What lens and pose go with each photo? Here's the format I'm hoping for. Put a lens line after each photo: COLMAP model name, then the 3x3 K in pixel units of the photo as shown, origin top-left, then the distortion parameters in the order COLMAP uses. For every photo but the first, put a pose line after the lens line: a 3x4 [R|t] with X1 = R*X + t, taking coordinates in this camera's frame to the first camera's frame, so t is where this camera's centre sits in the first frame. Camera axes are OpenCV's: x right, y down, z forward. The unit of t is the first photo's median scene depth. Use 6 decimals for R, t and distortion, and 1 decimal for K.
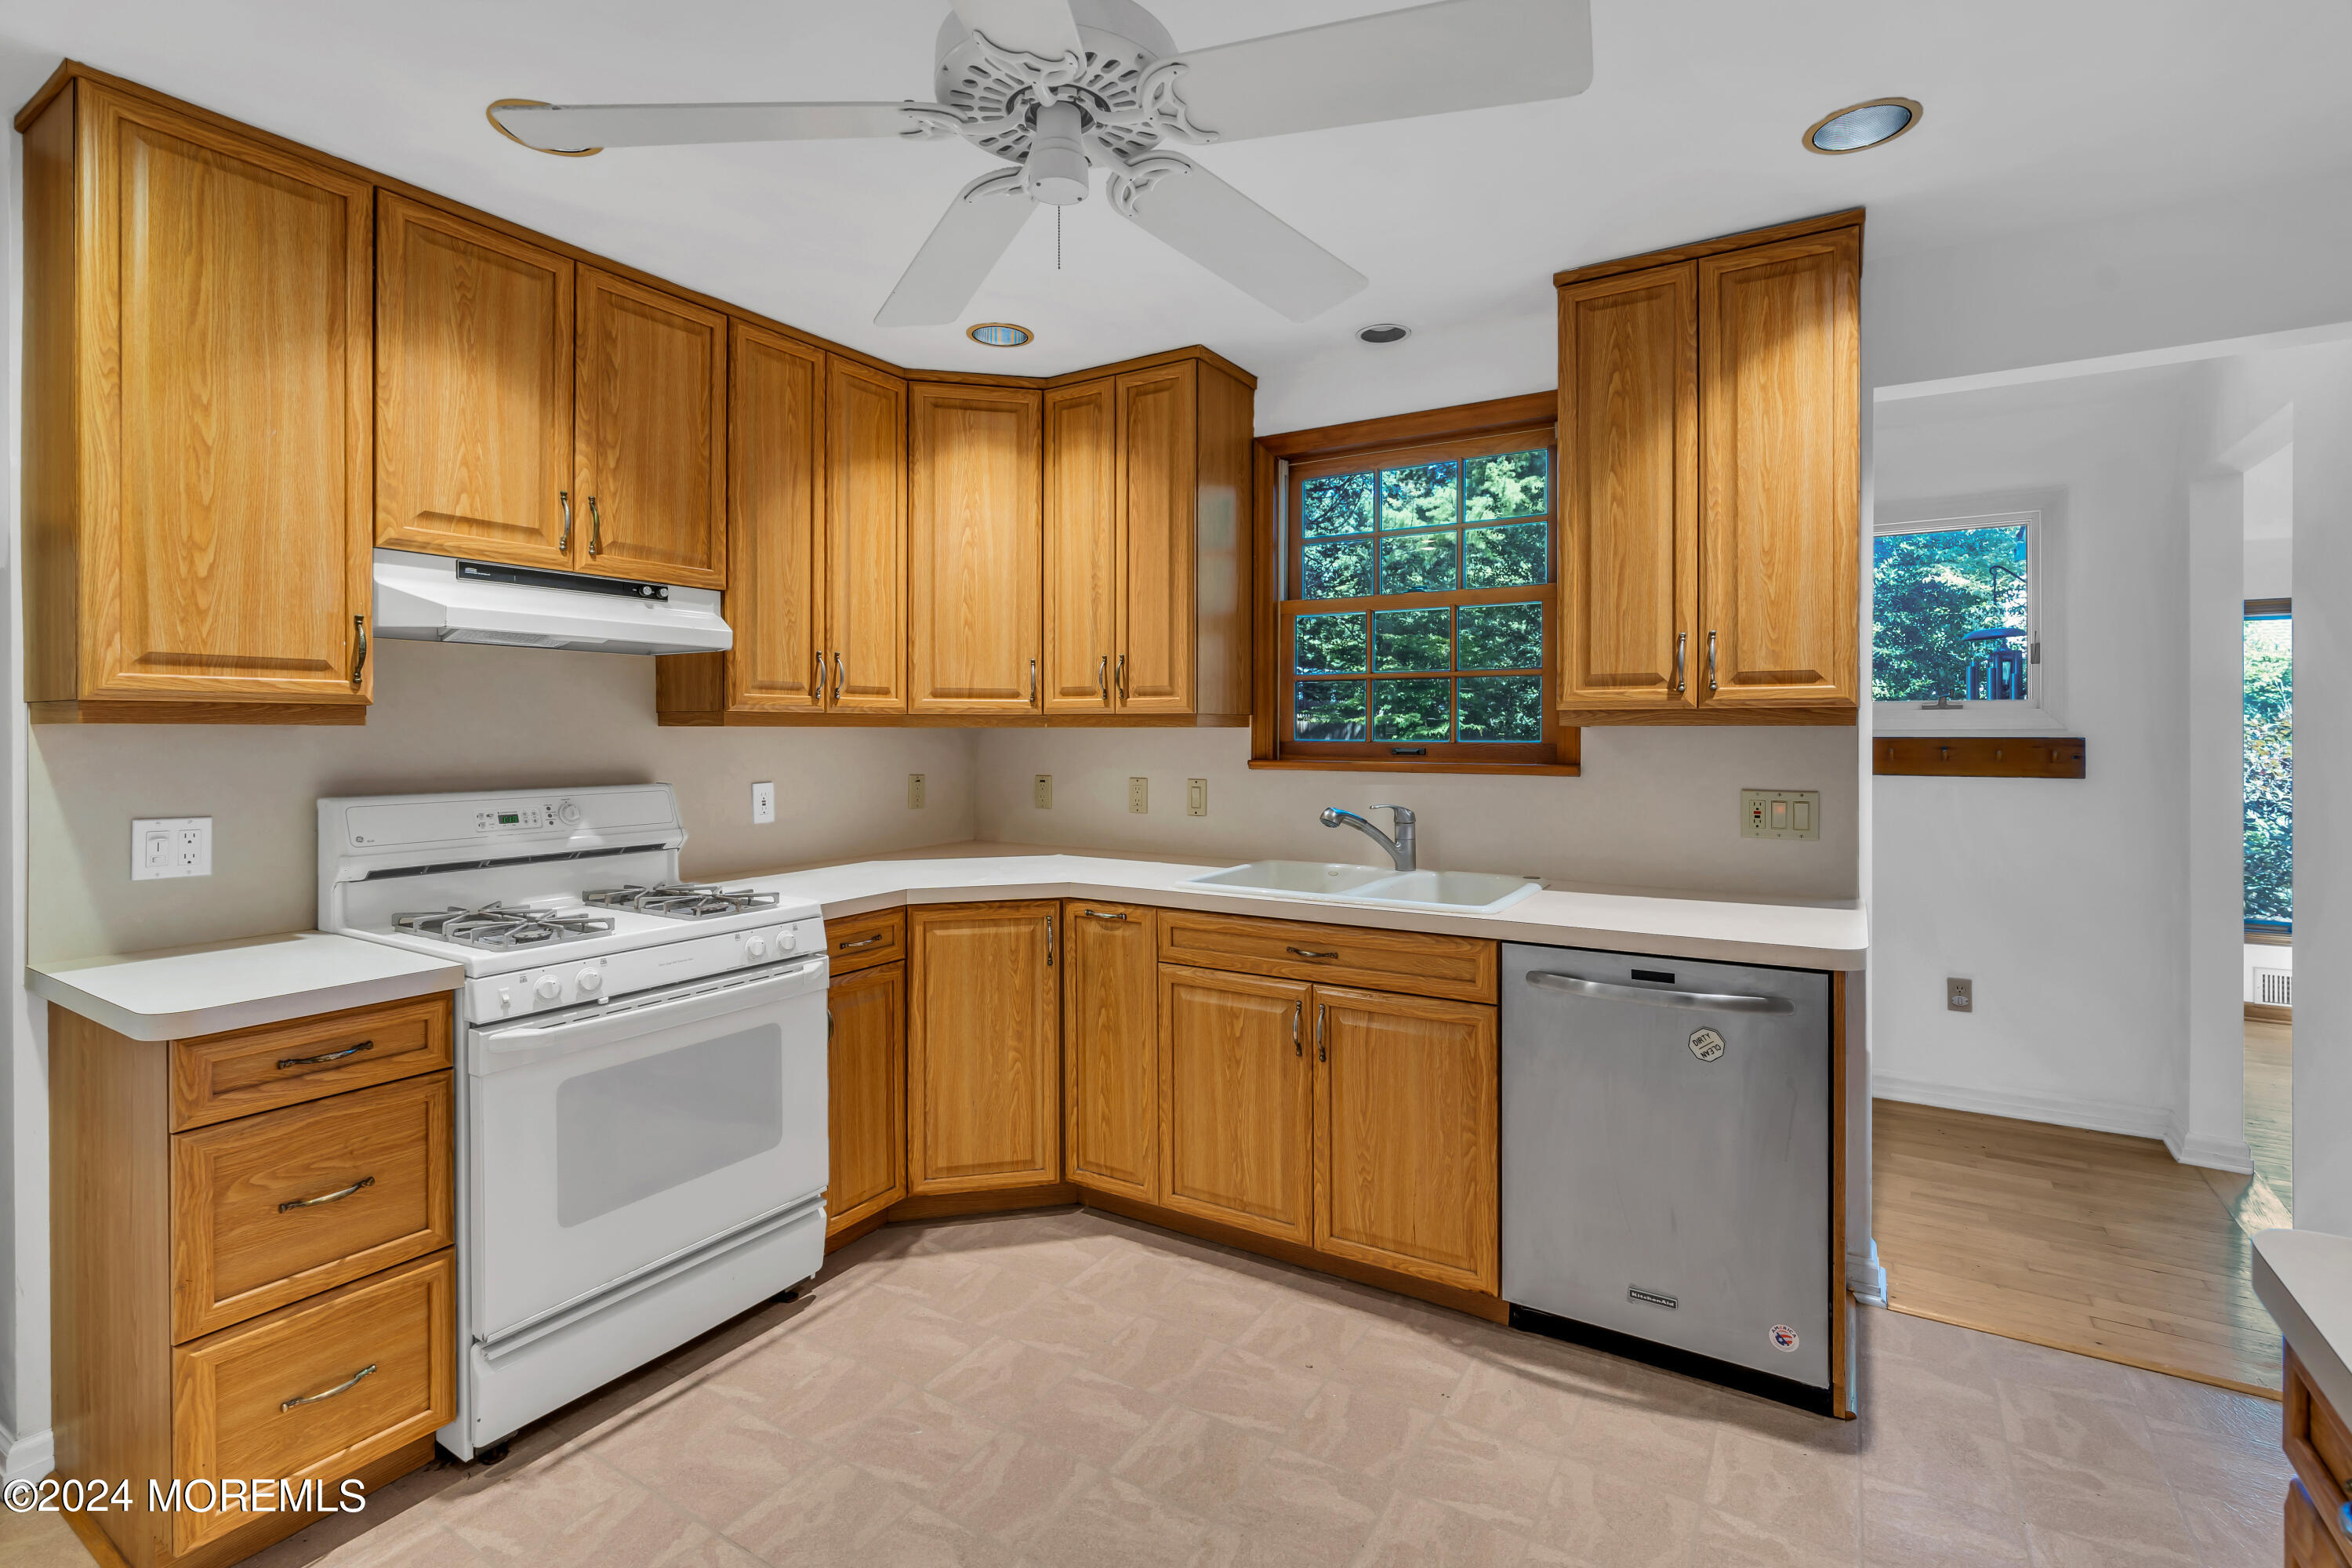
lens RADIAL K [[1076.5, 0, 1184.7], [0, 1076.5, 741.4], [0, 0, 1]] dist [-0.017608, 0.008524]
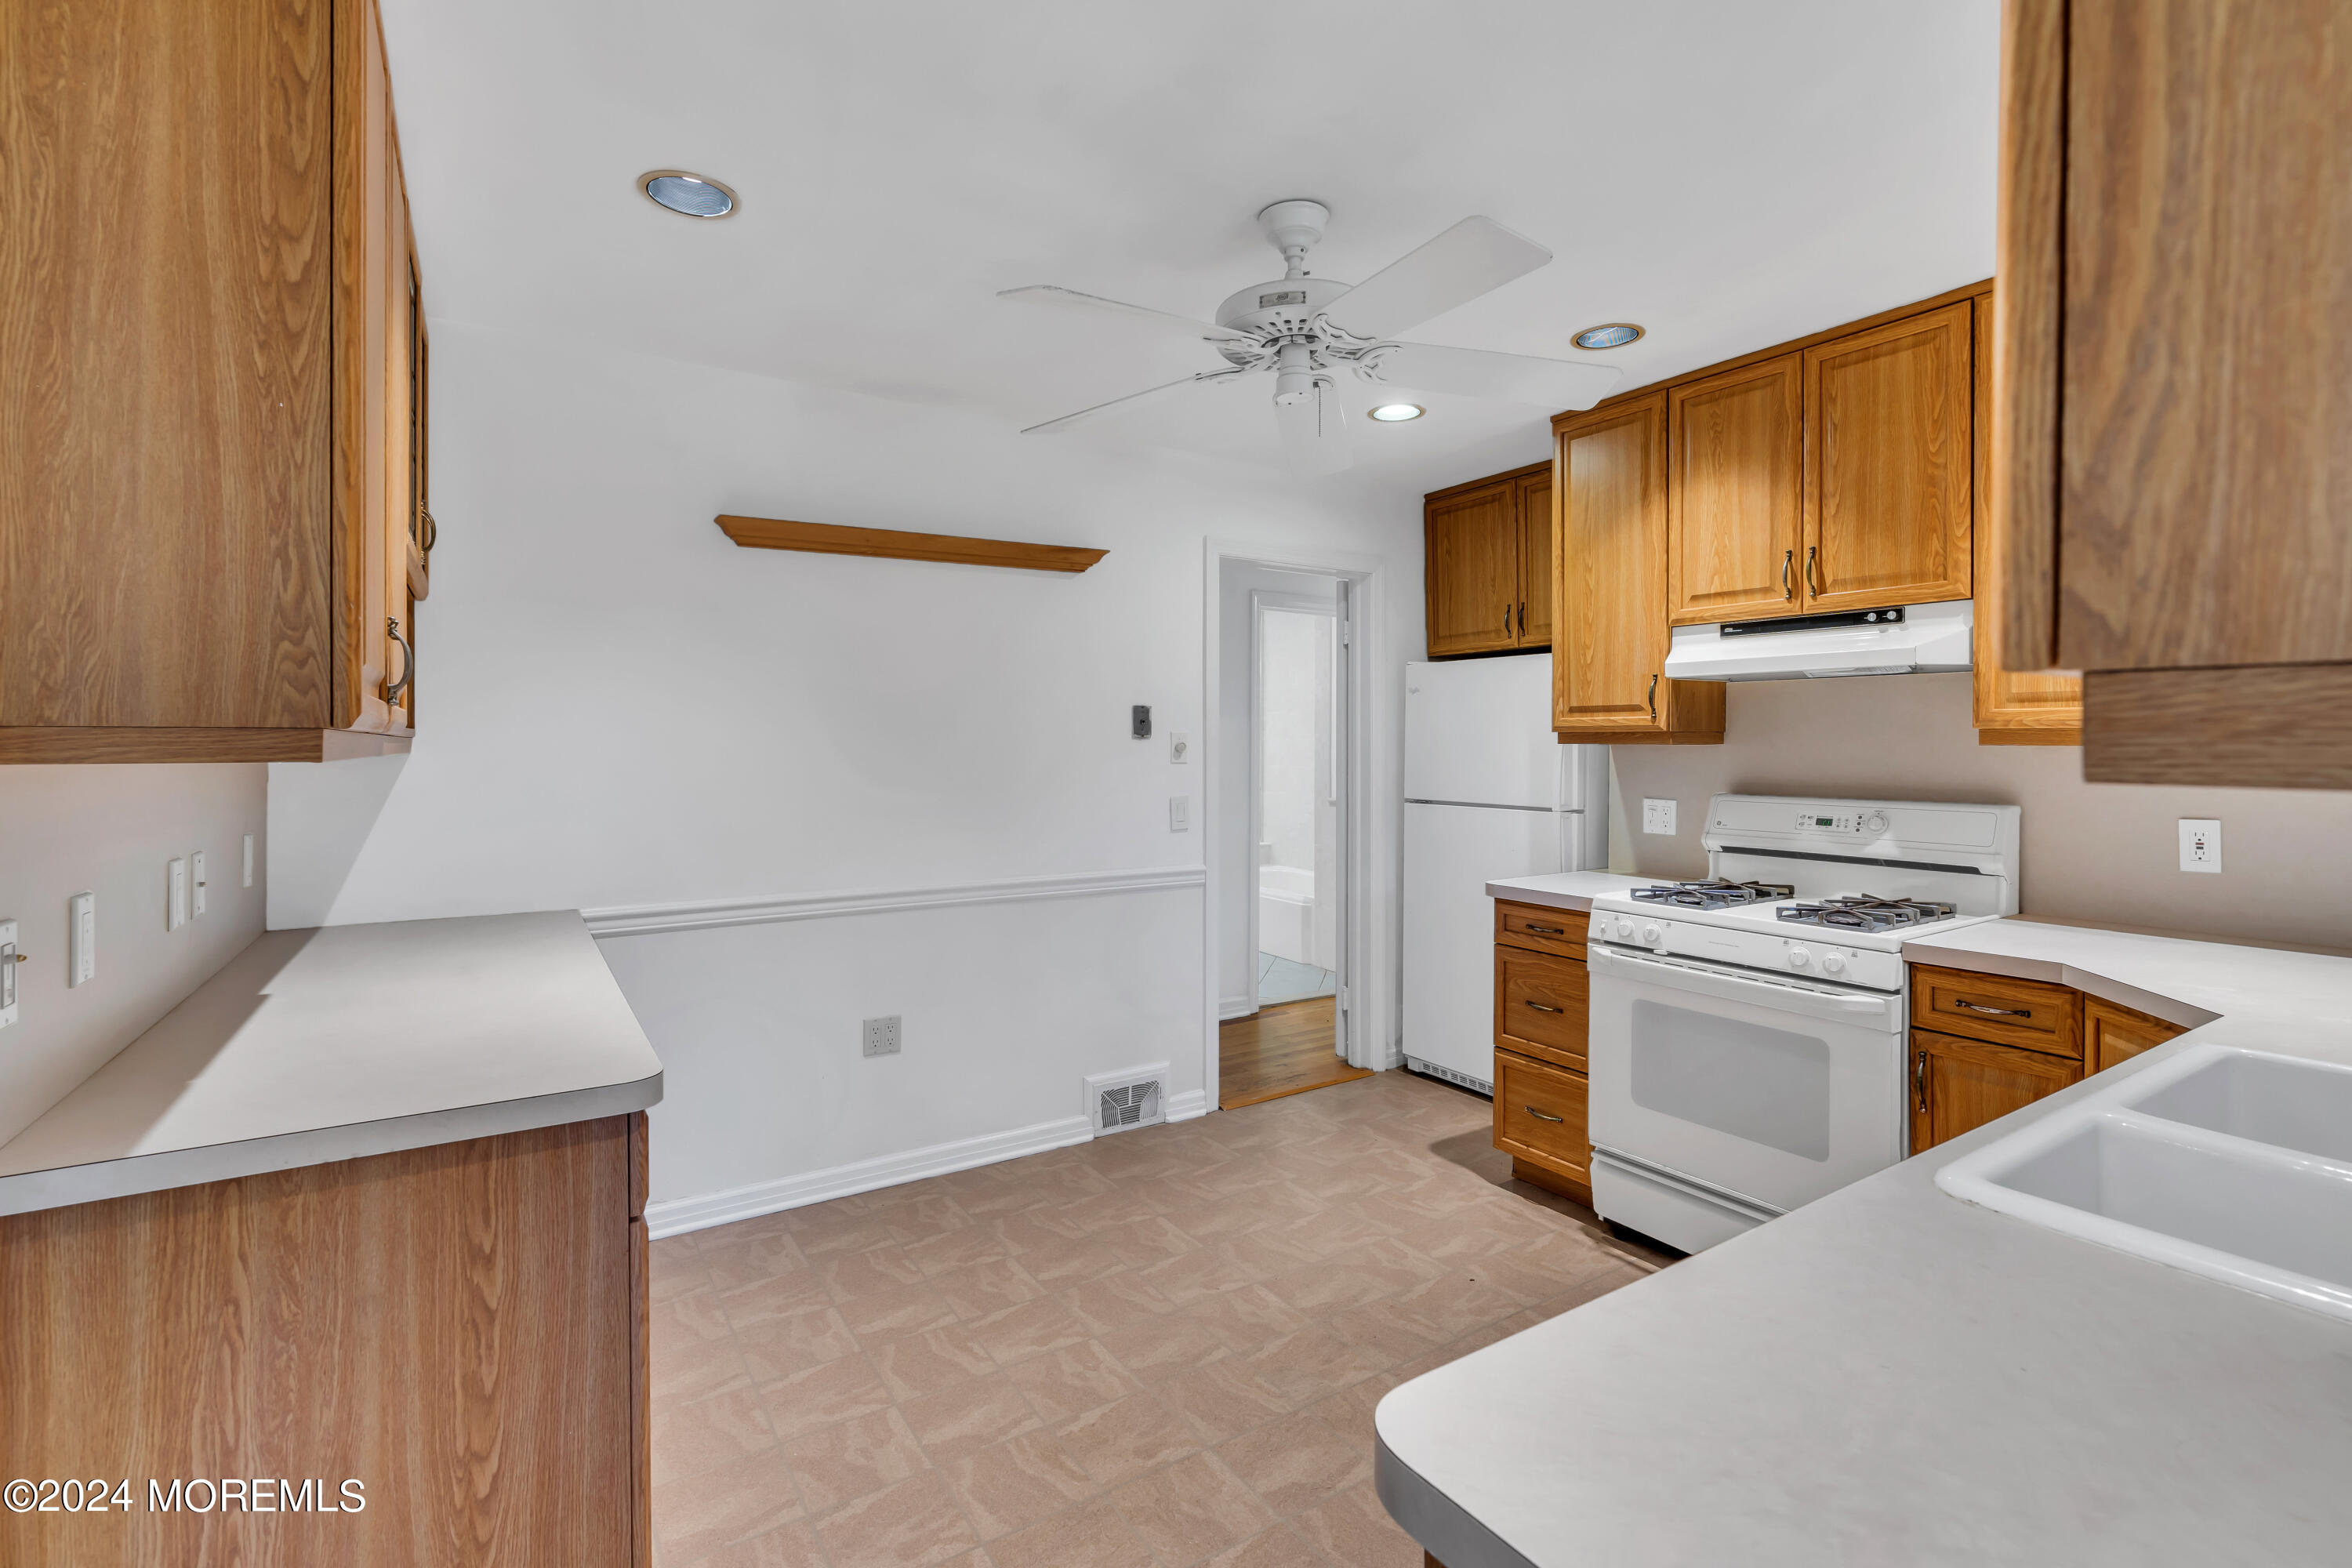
lens RADIAL K [[1070.3, 0, 1180.0], [0, 1070.3, 760.2], [0, 0, 1]] dist [-0.008319, 0.001140]
pose [[-0.431439, 0.016770, -0.901986, 0.739308], [-0.007562, 0.999725, 0.022204, -0.017593], [0.902110, 0.016401, -0.431194, 0.836332]]
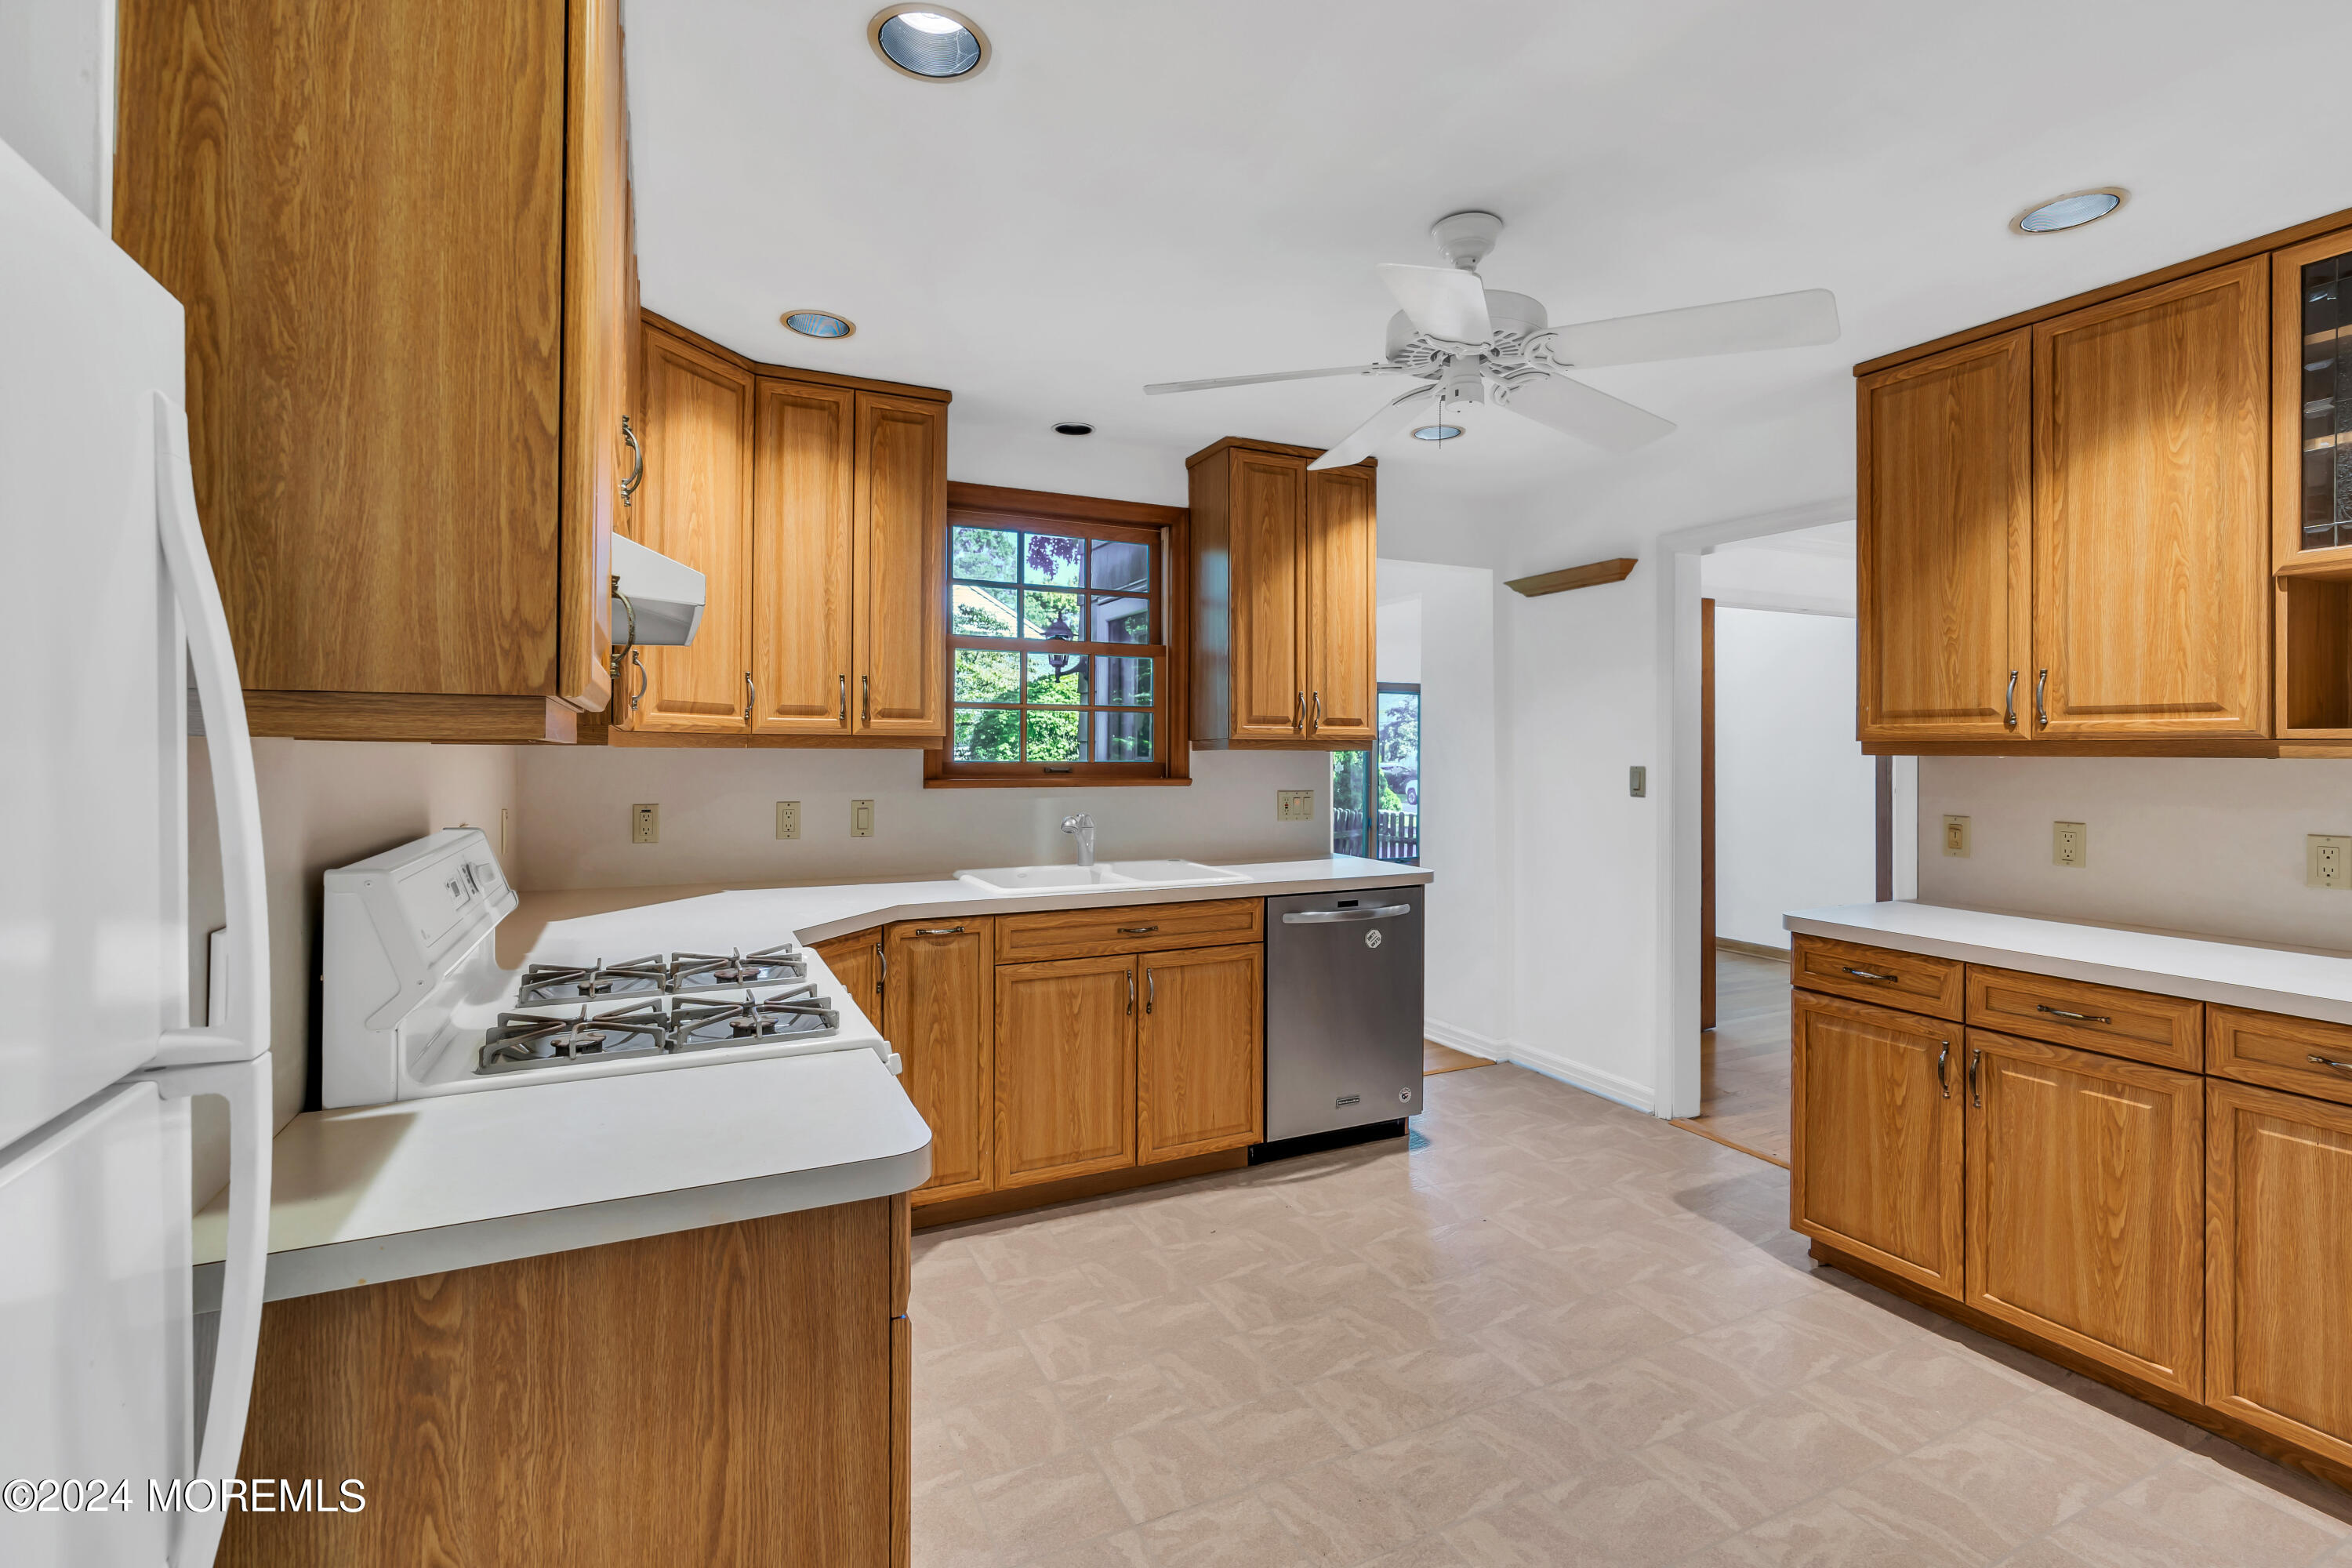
lens RADIAL K [[1070.3, 0, 1180.0], [0, 1070.3, 760.2], [0, 0, 1]] dist [-0.008319, 0.001140]
pose [[0.535605, -0.003863, 0.844460, -0.909130], [0.005100, 0.999986, 0.001340, -0.003330], [-0.844453, 0.003589, 0.535618, 0.286552]]
